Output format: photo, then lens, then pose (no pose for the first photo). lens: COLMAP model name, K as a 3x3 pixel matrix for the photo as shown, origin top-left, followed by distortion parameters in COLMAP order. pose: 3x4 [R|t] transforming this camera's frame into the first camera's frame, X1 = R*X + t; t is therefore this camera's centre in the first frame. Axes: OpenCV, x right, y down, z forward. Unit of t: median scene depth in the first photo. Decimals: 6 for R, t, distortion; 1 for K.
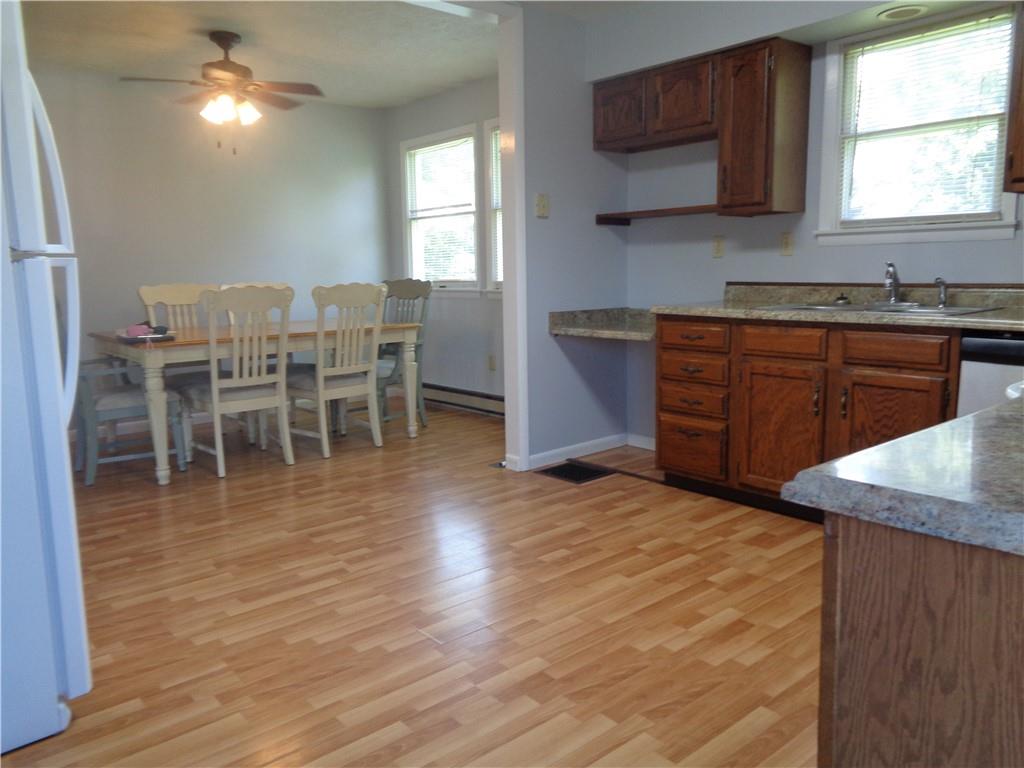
lens RADIAL K [[766.9, 0, 513.8], [0, 766.9, 384.4], [0, 0, 1]] dist [0.004121, 0.006701]
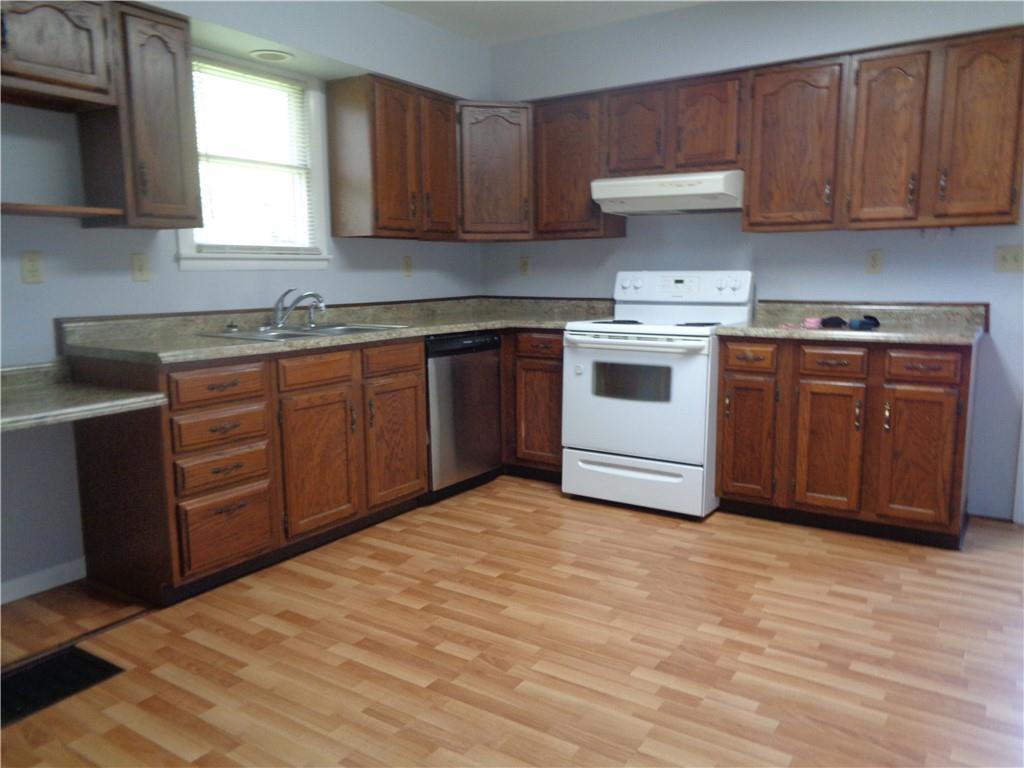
lens RADIAL K [[766.9, 0, 513.8], [0, 766.9, 384.4], [0, 0, 1]] dist [0.004121, 0.006701]
pose [[-0.273828, -0.119638, 0.954309, -0.400479], [0.159925, 0.972756, 0.167839, -0.099944], [-0.948389, 0.198577, -0.247235, 0.627357]]
